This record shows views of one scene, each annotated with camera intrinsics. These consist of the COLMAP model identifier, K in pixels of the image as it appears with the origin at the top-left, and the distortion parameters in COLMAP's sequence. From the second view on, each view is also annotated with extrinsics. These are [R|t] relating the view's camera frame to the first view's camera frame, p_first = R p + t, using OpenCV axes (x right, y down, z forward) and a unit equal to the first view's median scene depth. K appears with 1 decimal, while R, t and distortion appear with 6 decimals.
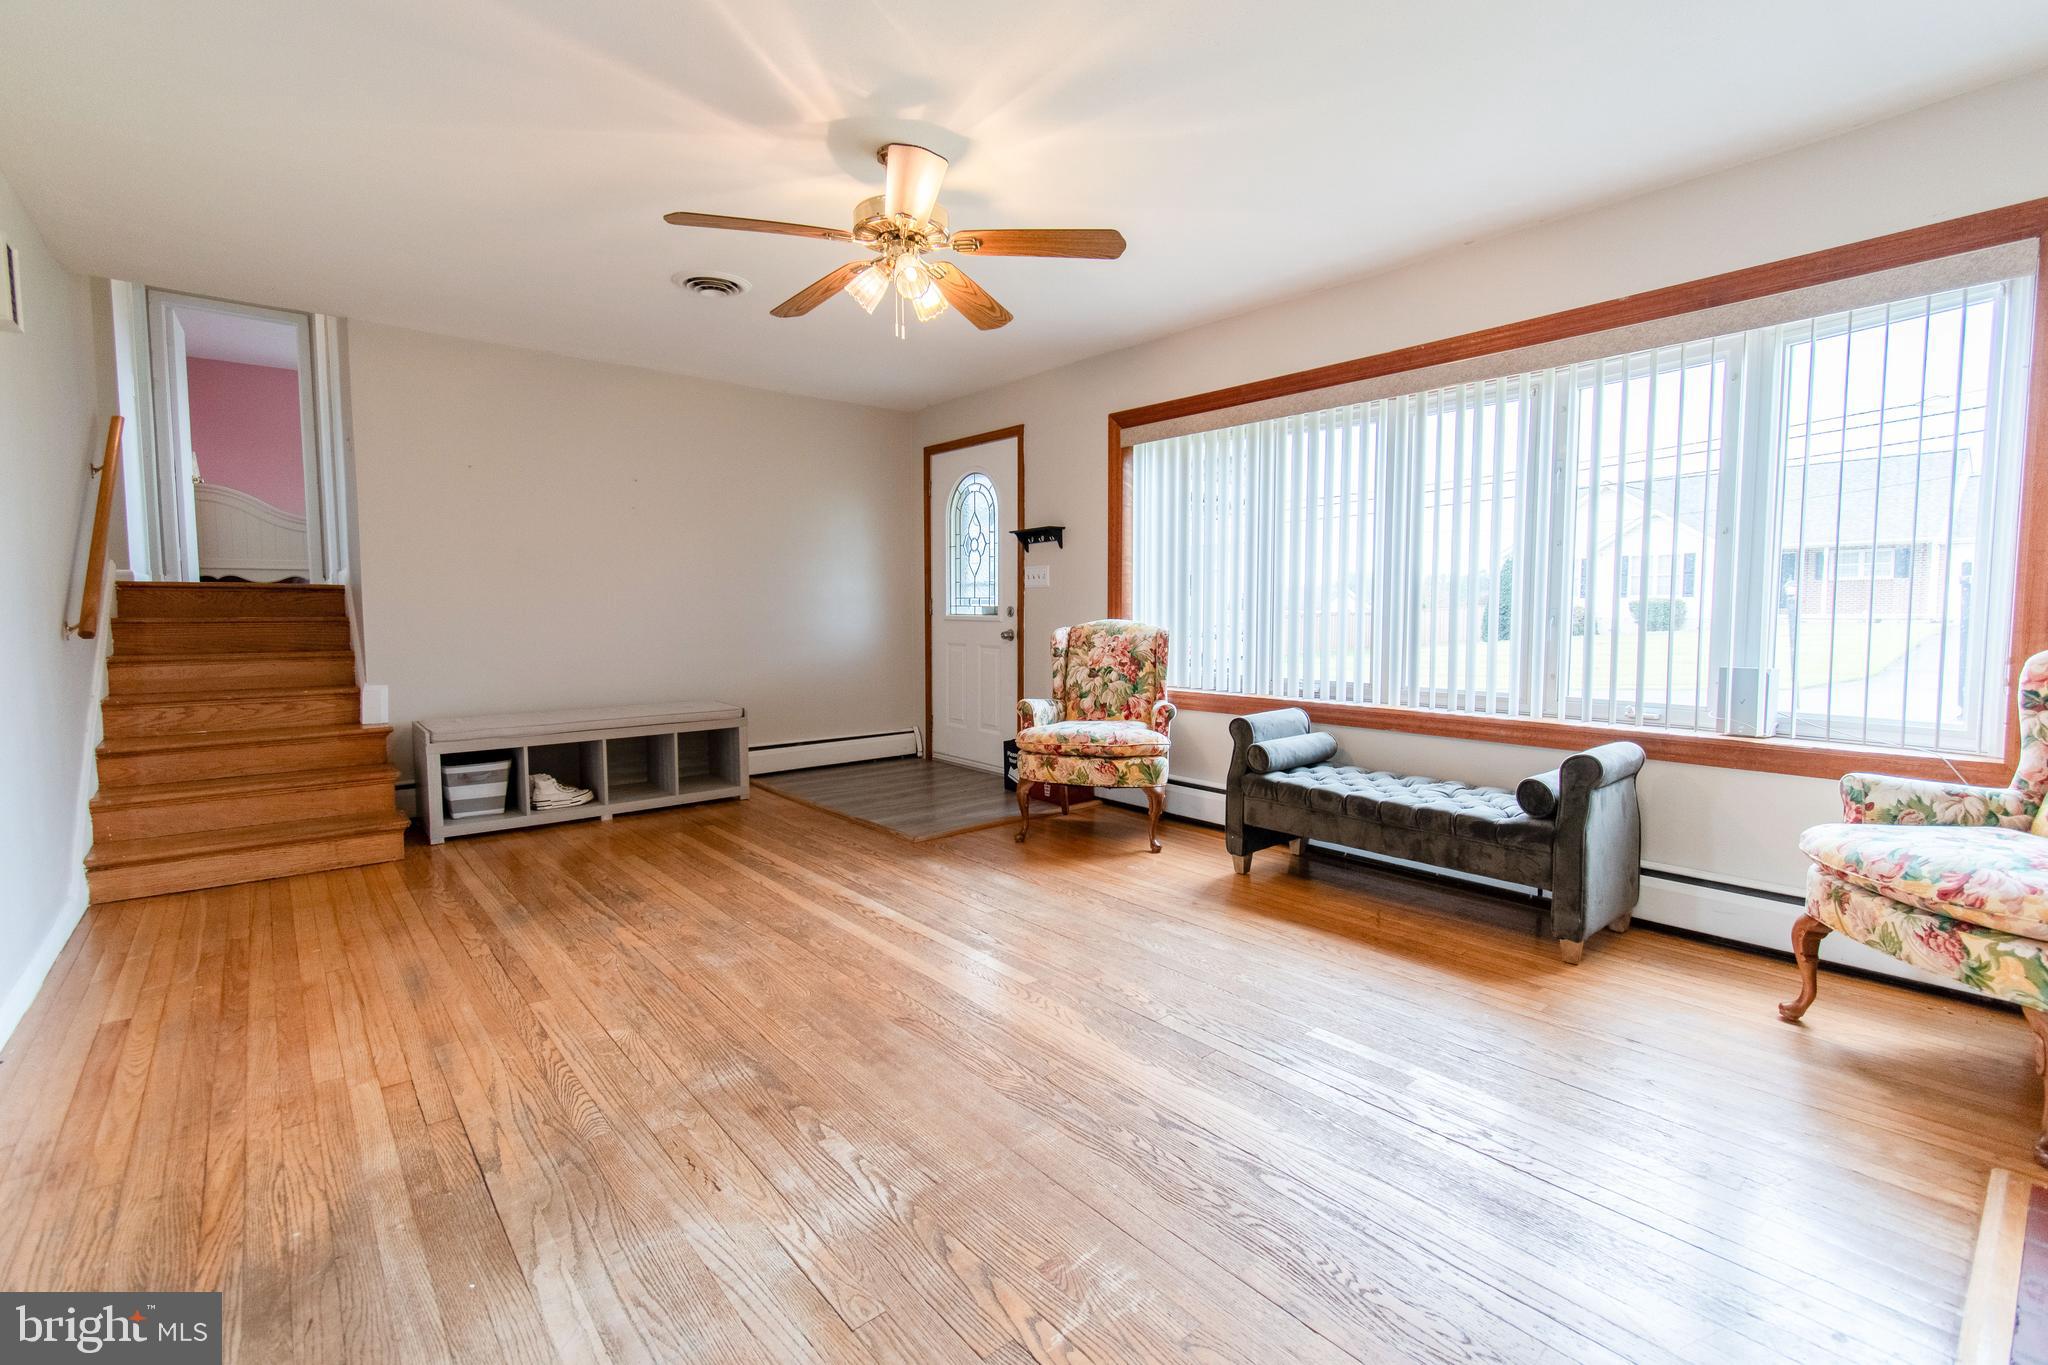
lens RADIAL K [[904.3, 0, 1027.8], [0, 904.3, 669.1], [0, 0, 1]] dist [0.003483, -0.002190]
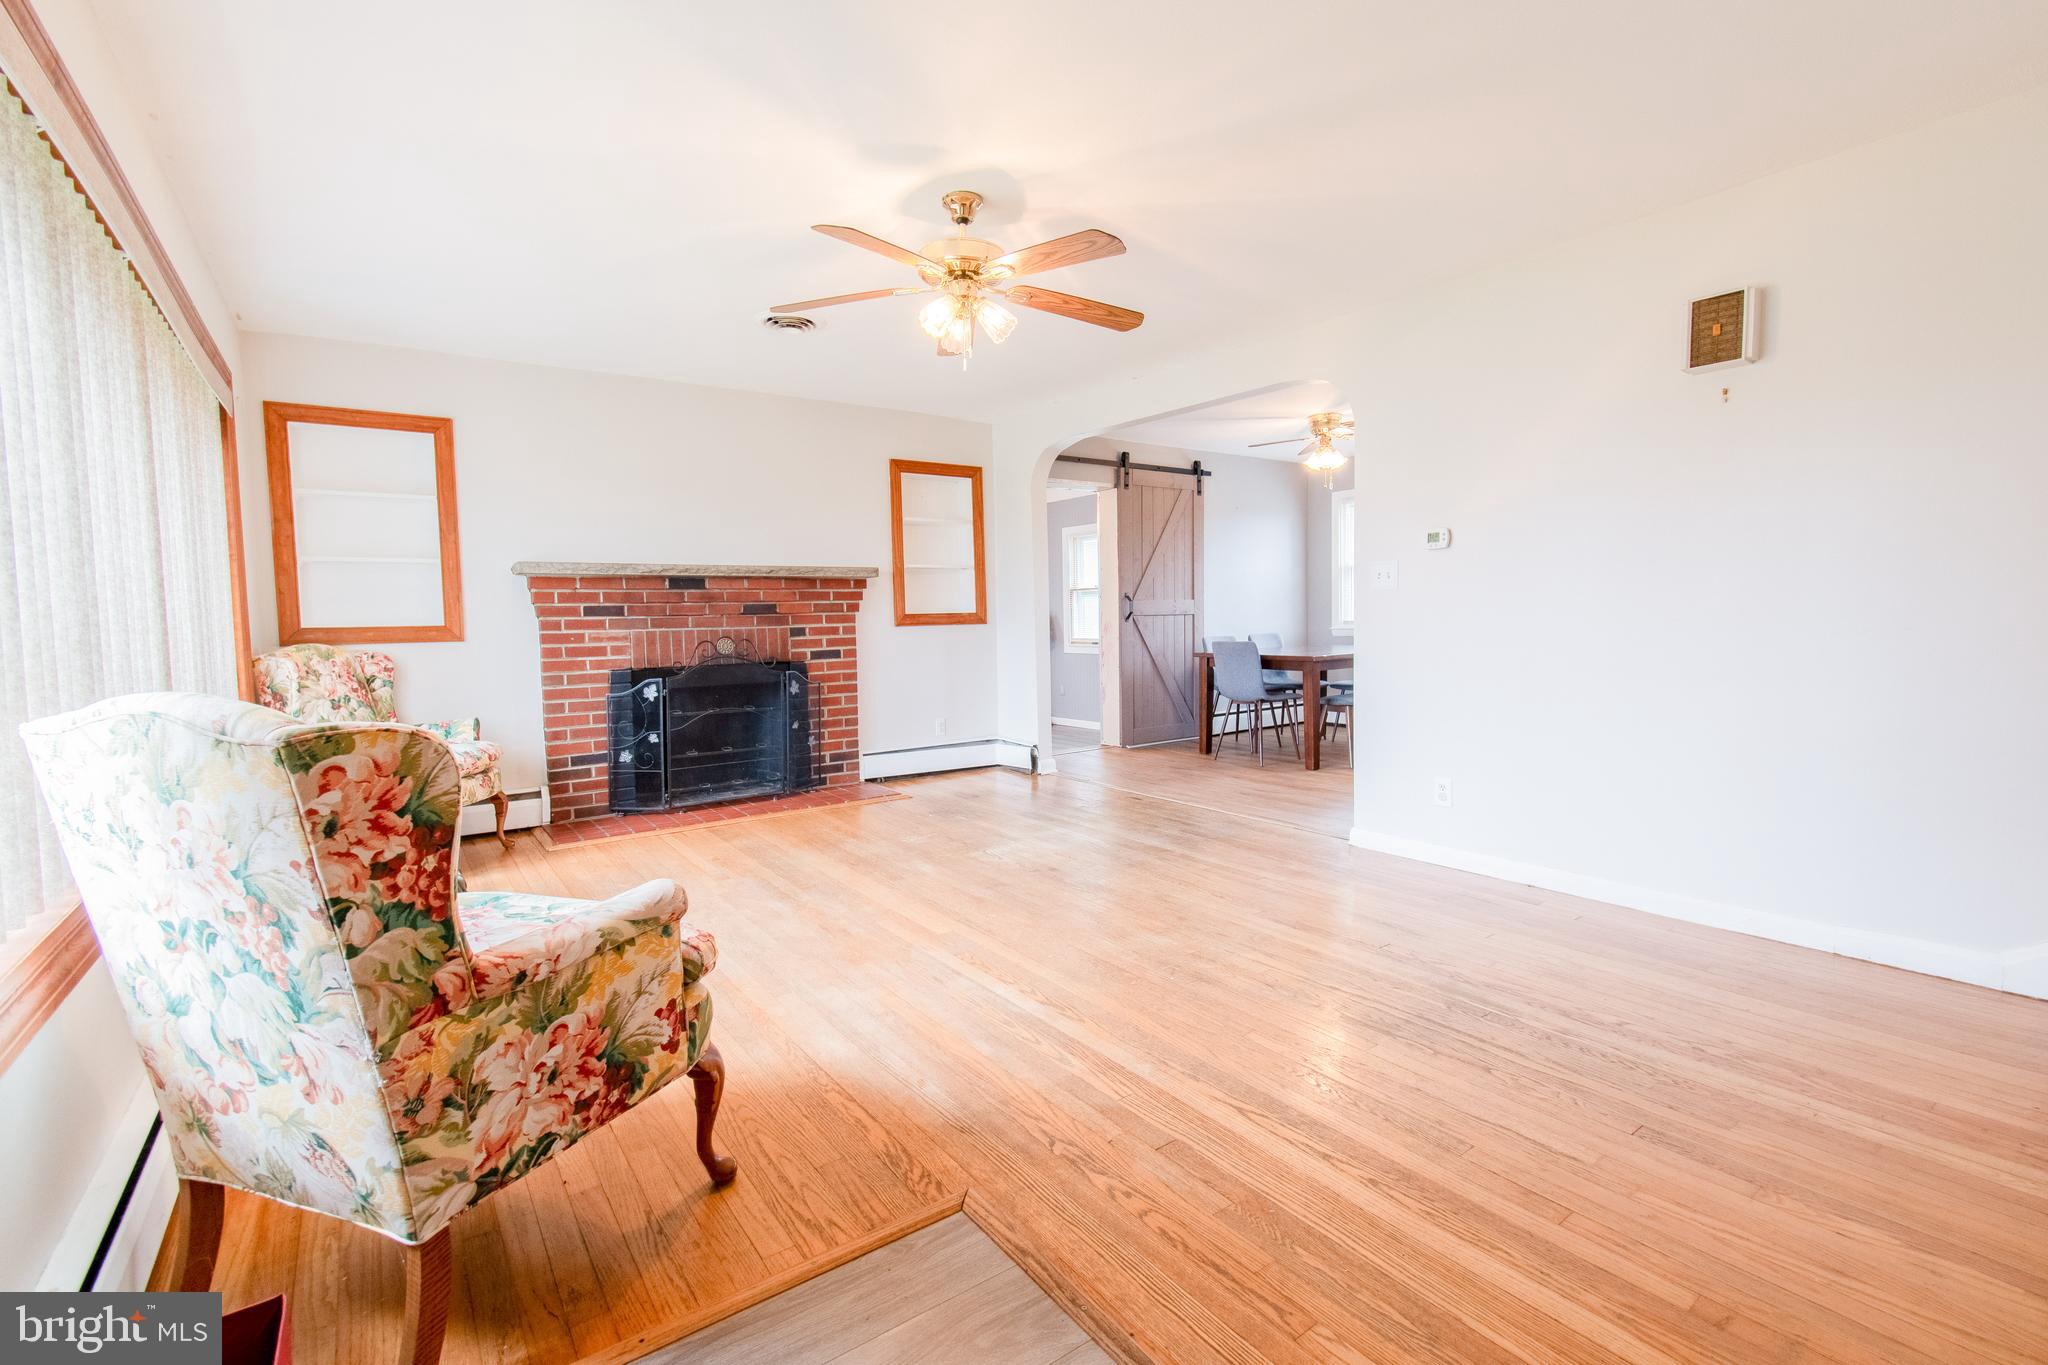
lens RADIAL K [[904.3, 0, 1027.8], [0, 904.3, 669.1], [0, 0, 1]] dist [0.003483, -0.002190]
pose [[-0.997174, 0.016928, 0.073191, -0.206369], [0.026274, 0.991338, 0.128681, -0.108360], [-0.070379, 0.130241, -0.988981, 1.520630]]
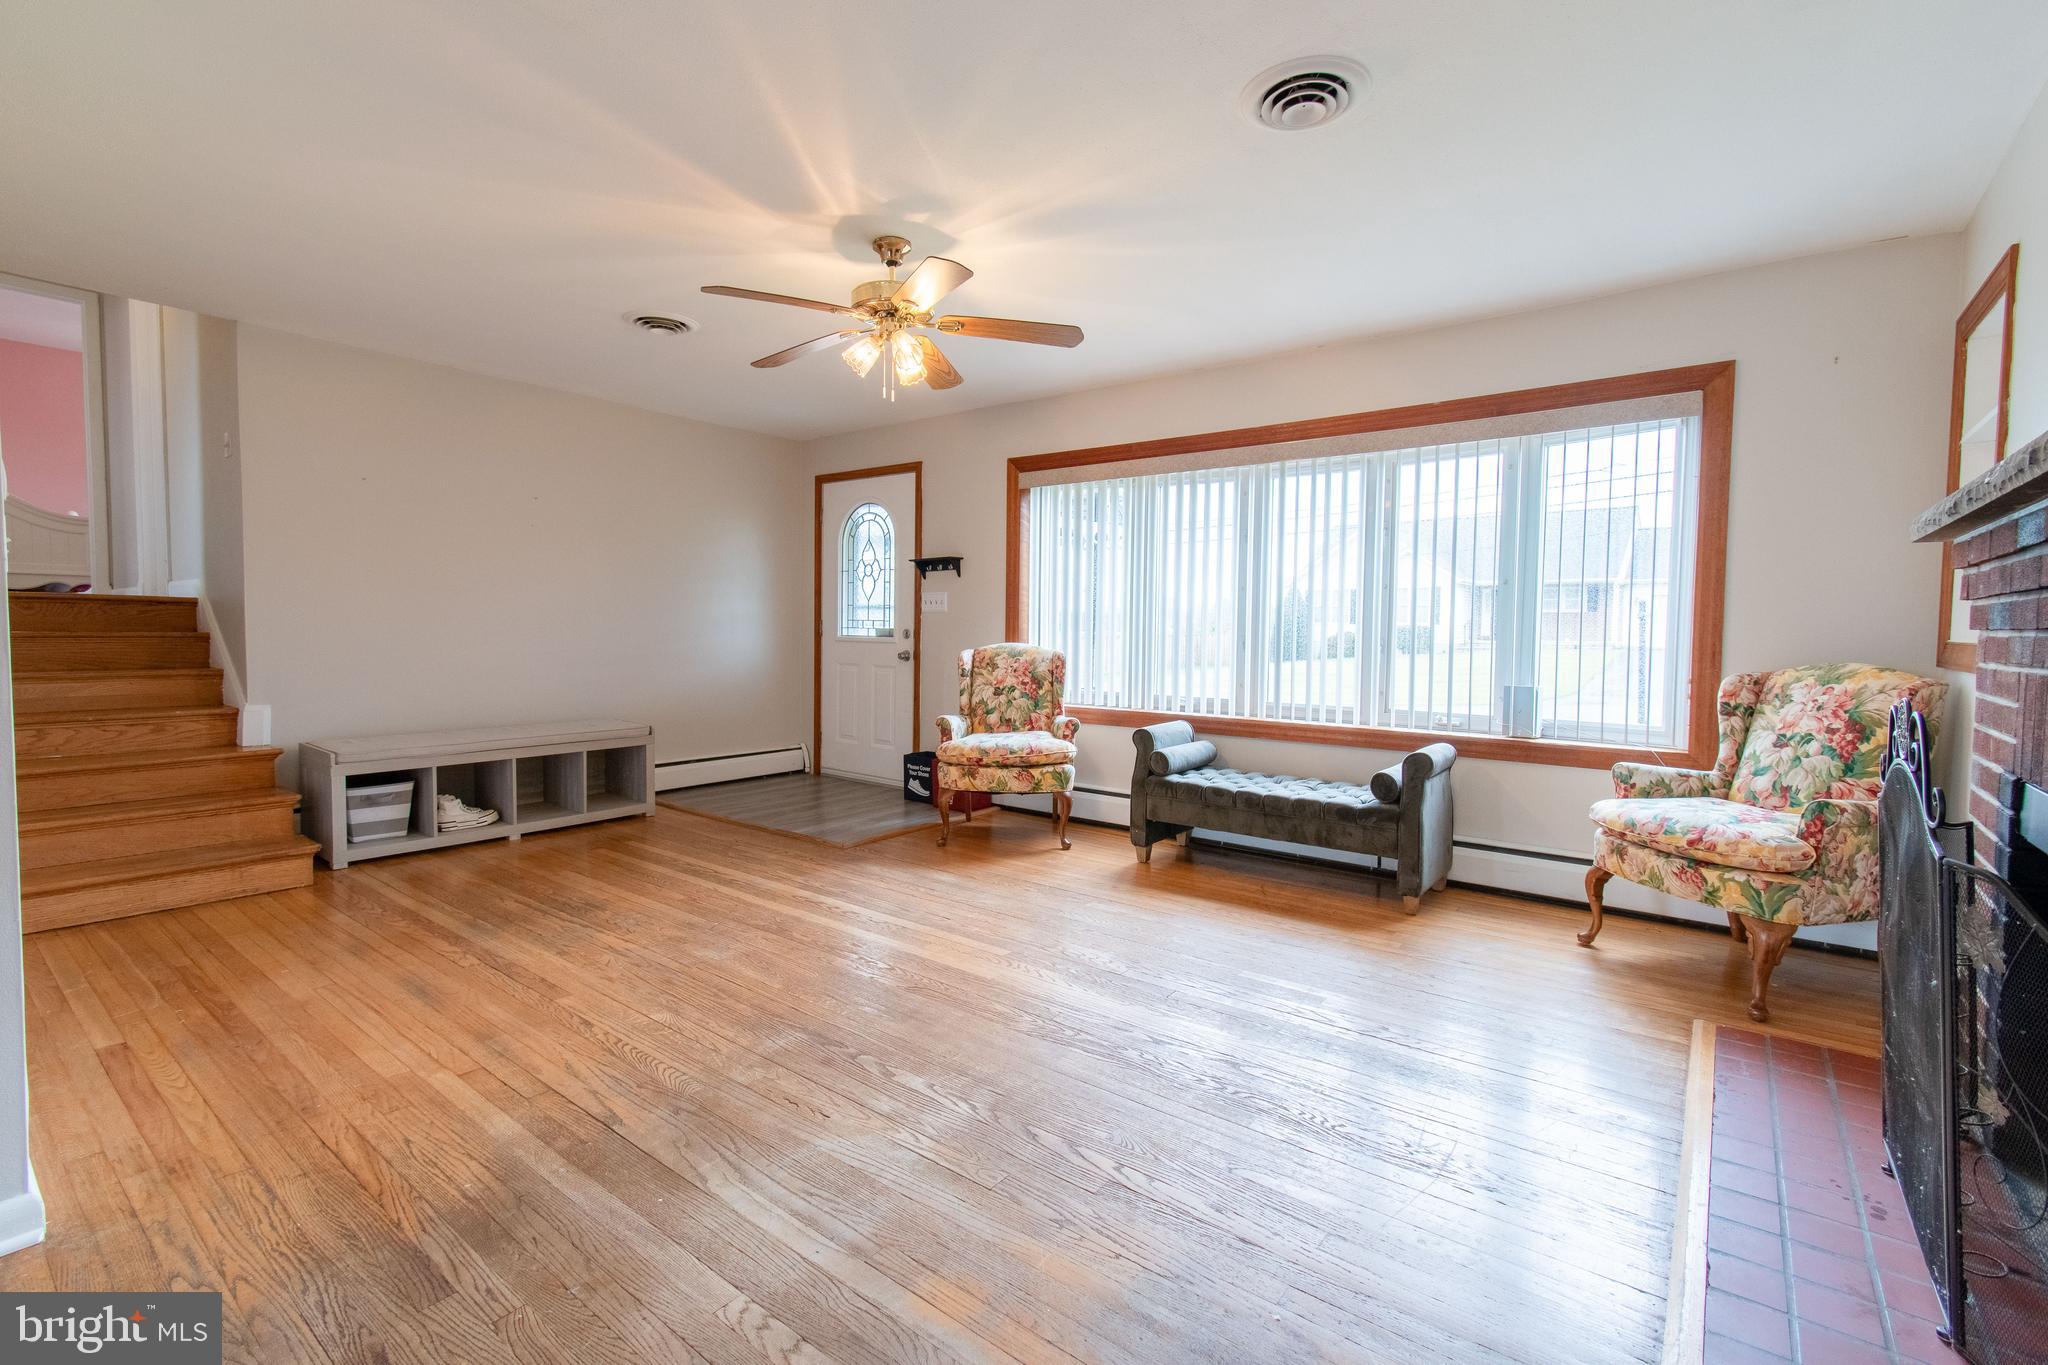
lens RADIAL K [[904.3, 0, 1027.8], [0, 904.3, 669.1], [0, 0, 1]] dist [0.003483, -0.002190]
pose [[0.977800, 0.003872, 0.209507, -0.151735], [0.000455, 0.999788, -0.020603, 0.000200], [-0.209542, 0.020241, 0.977590, -0.114205]]
